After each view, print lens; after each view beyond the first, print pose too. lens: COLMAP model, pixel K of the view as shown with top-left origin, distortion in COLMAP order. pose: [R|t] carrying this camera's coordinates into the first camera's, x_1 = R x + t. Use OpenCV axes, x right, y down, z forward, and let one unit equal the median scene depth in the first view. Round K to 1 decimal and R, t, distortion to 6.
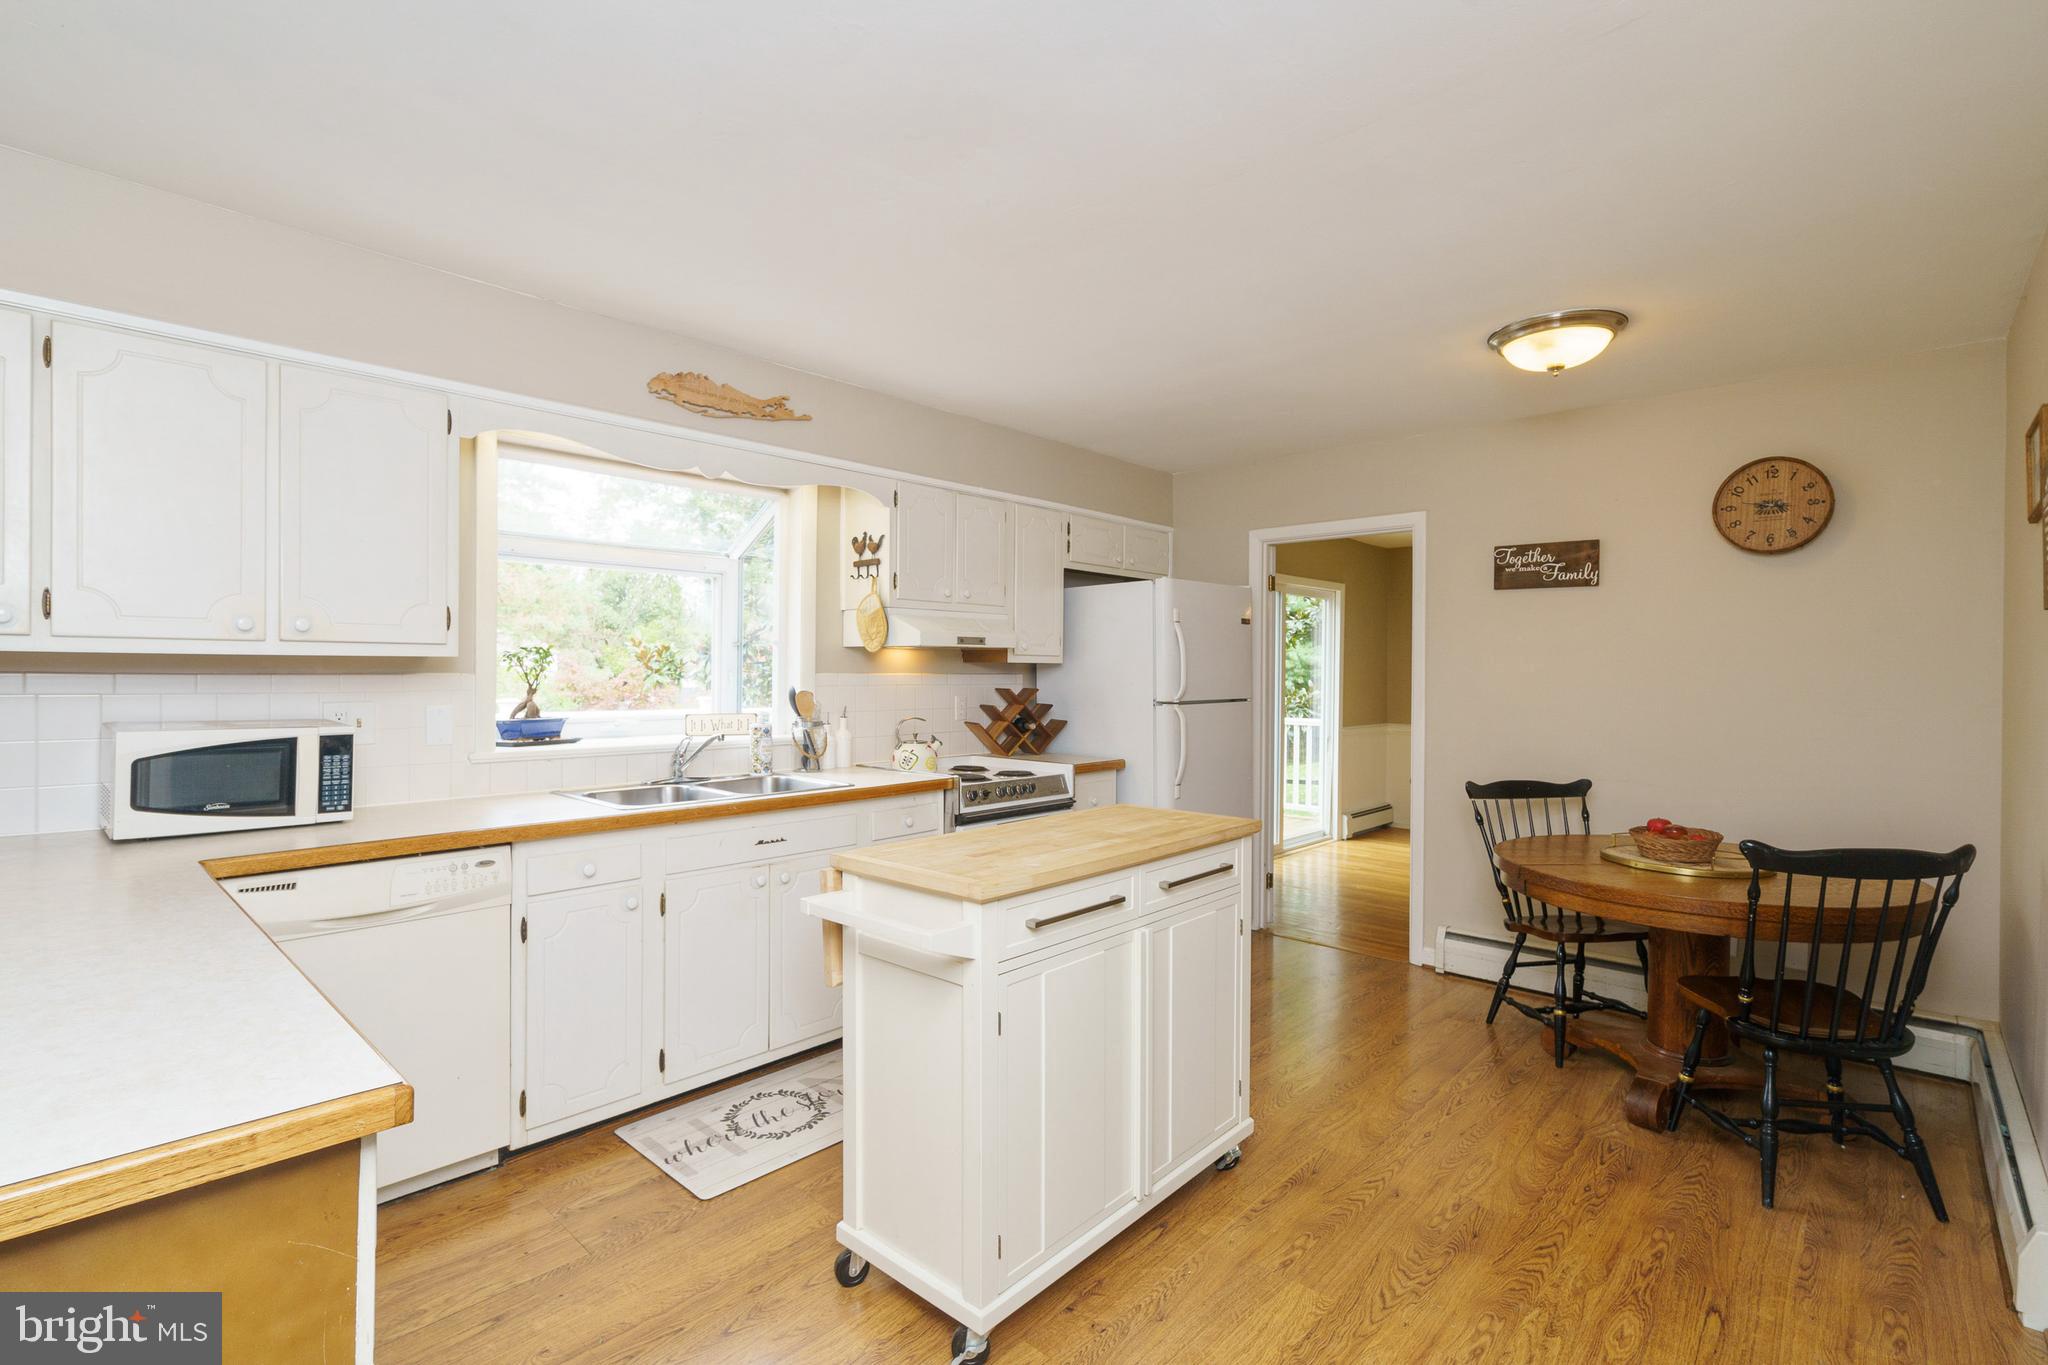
lens RADIAL K [[941.5, 0, 1021.4], [0, 941.5, 671.6], [0, 0, 1]] dist [0.001270, -0.001246]
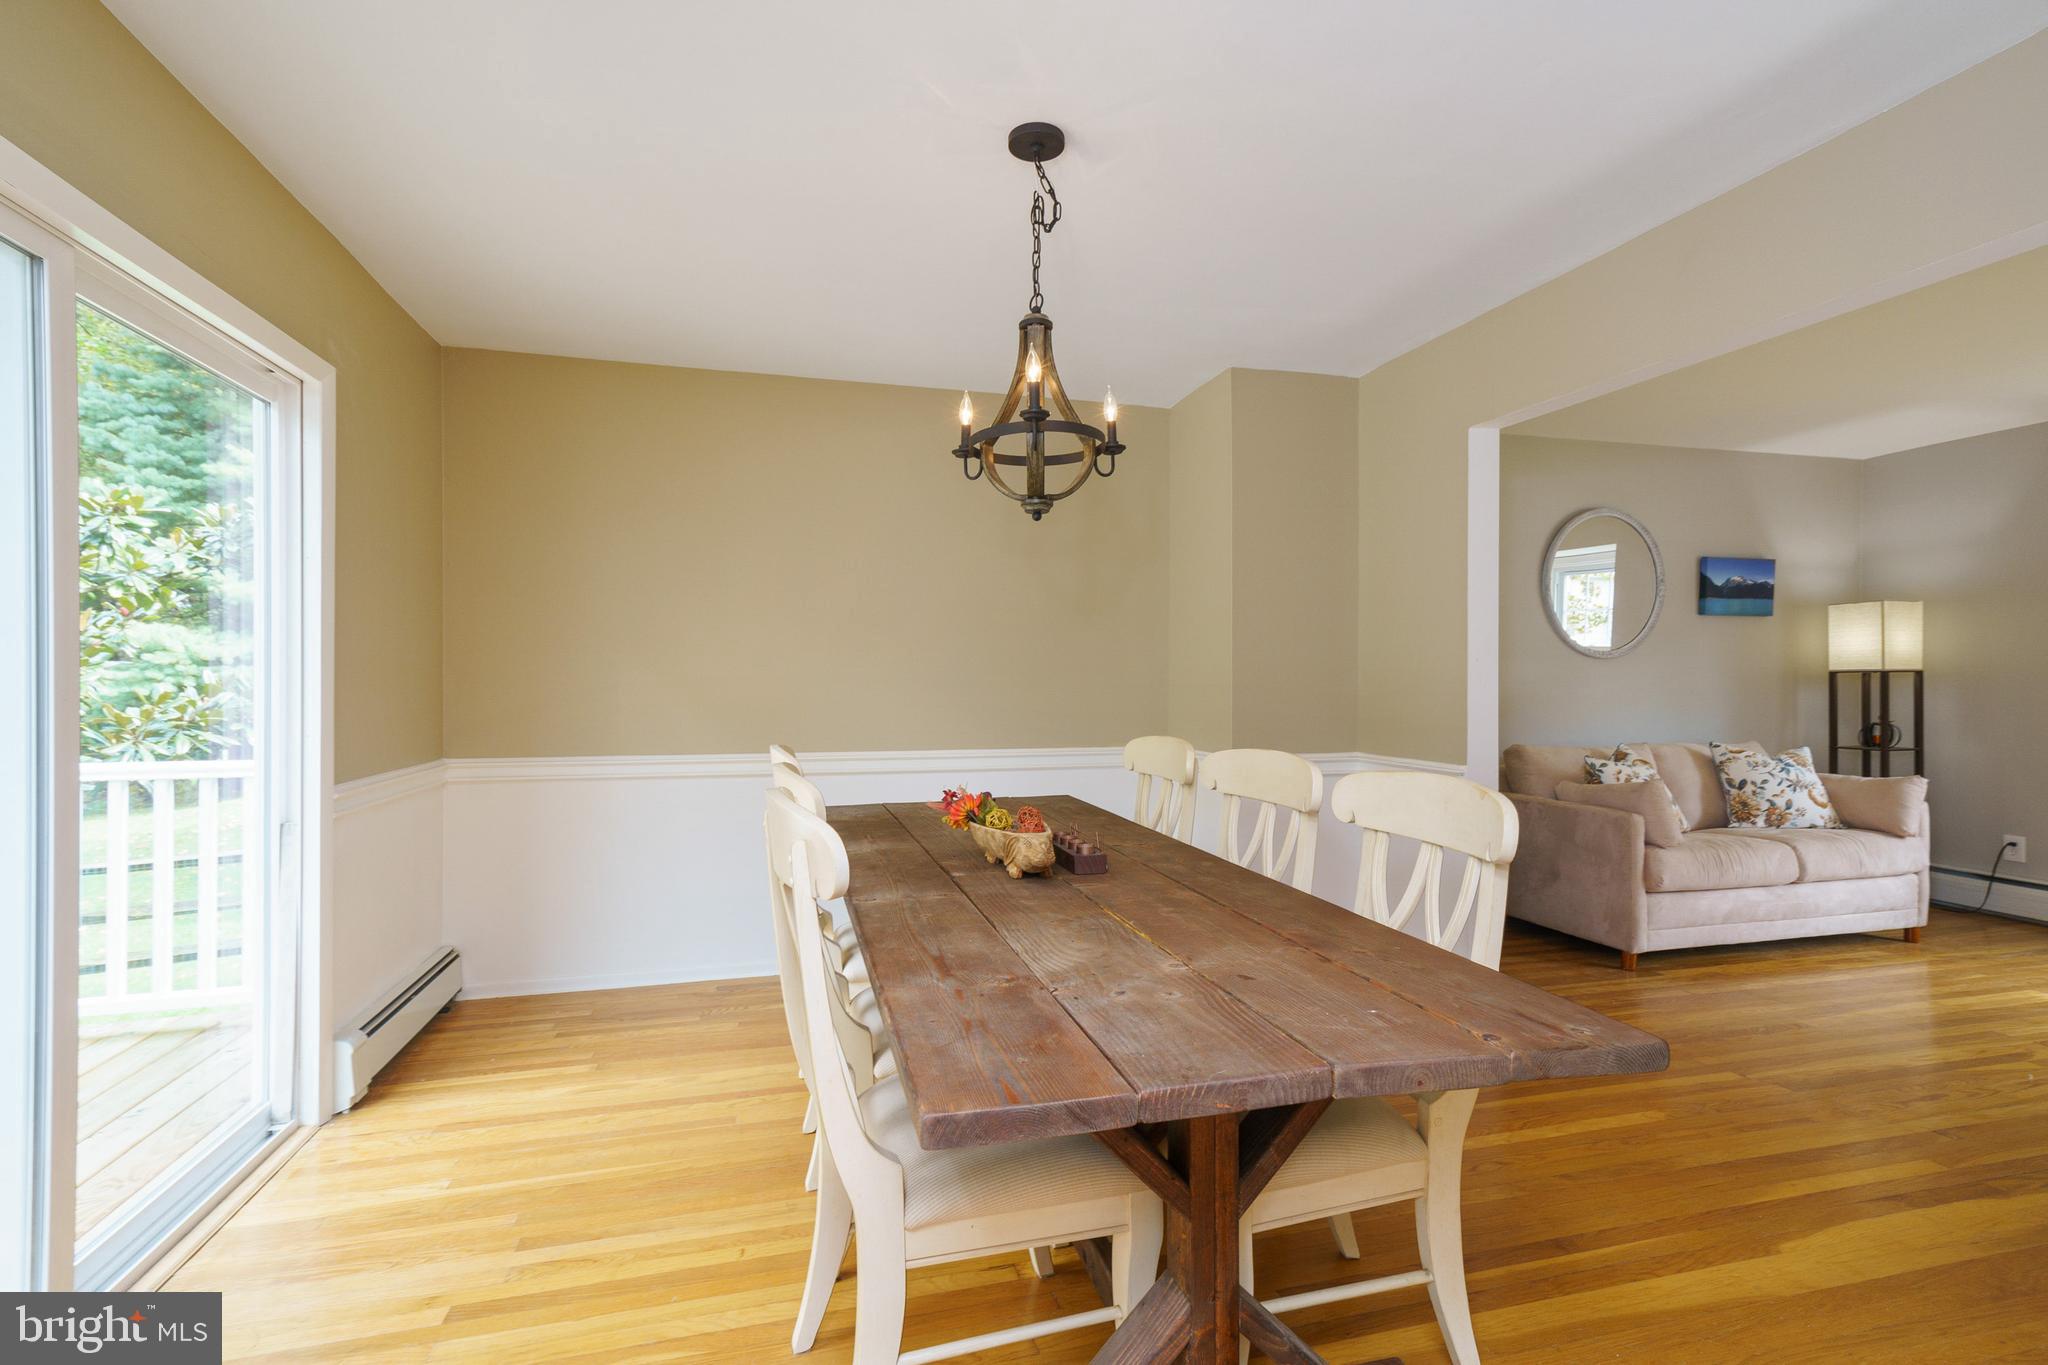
lens RADIAL K [[941.5, 0, 1025.6], [0, 941.5, 688.0], [0, 0, 1]] dist [0.001270, -0.001246]
pose [[0.530211, -0.011490, 0.847788, 0.356781], [0.003409, 0.999929, 0.011420, 0.038671], [-0.847859, -0.003165, 0.530212, 1.167292]]
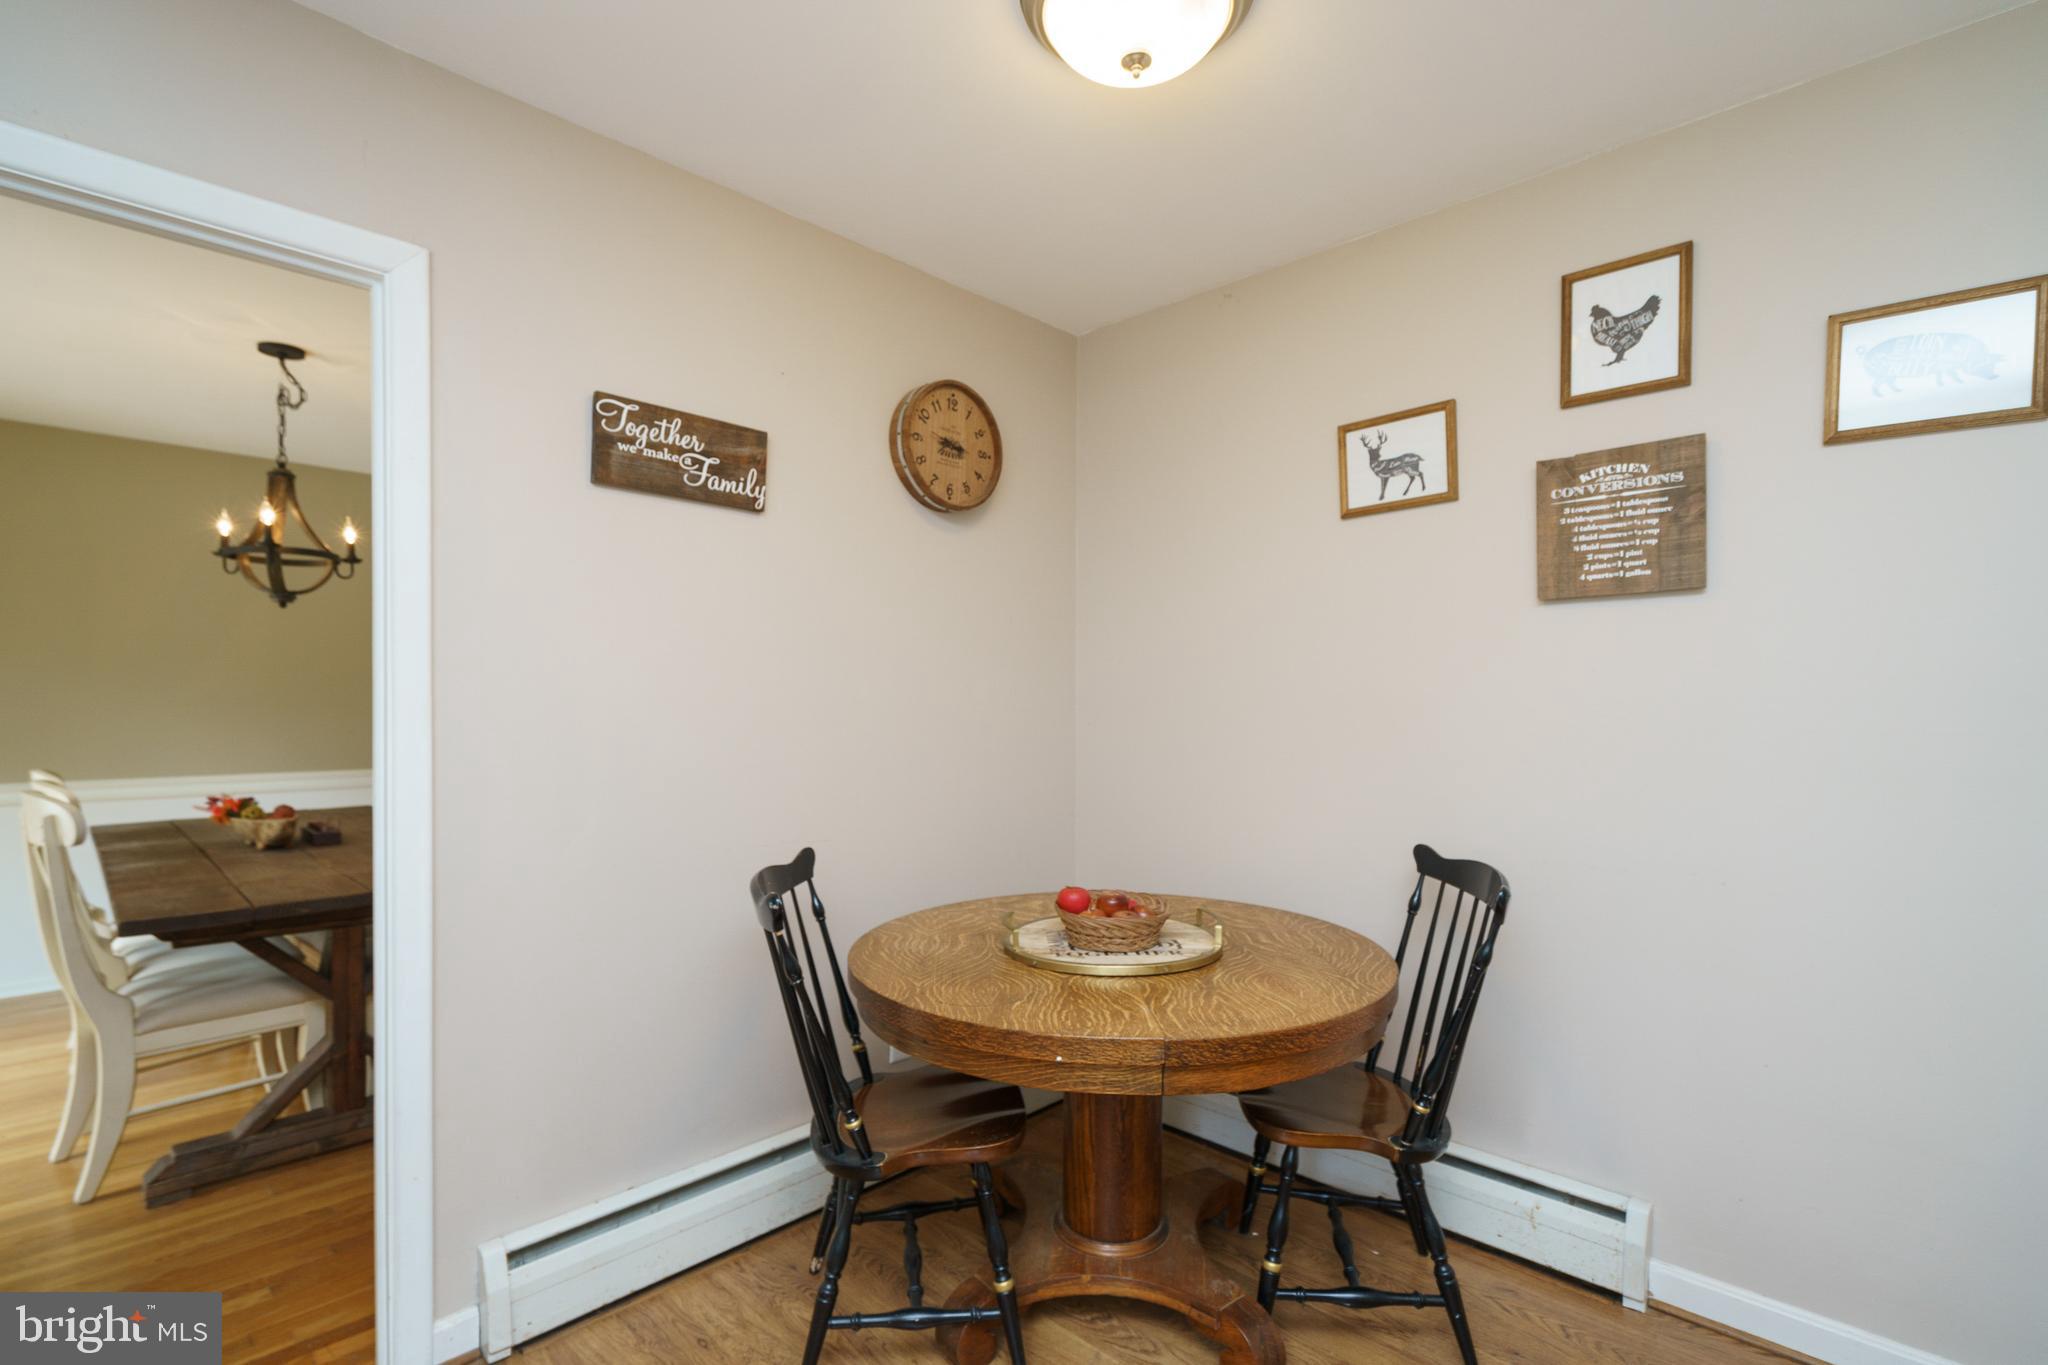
lens RADIAL K [[941.5, 0, 997.0], [0, 941.5, 711.3], [0, 0, 1]] dist [0.001270, -0.001246]
pose [[0.026803, -0.013615, 0.999548, 0.029750], [-0.001231, 0.999906, 0.013652, 0.023542], [-0.999640, -0.001597, 0.026783, 0.813460]]
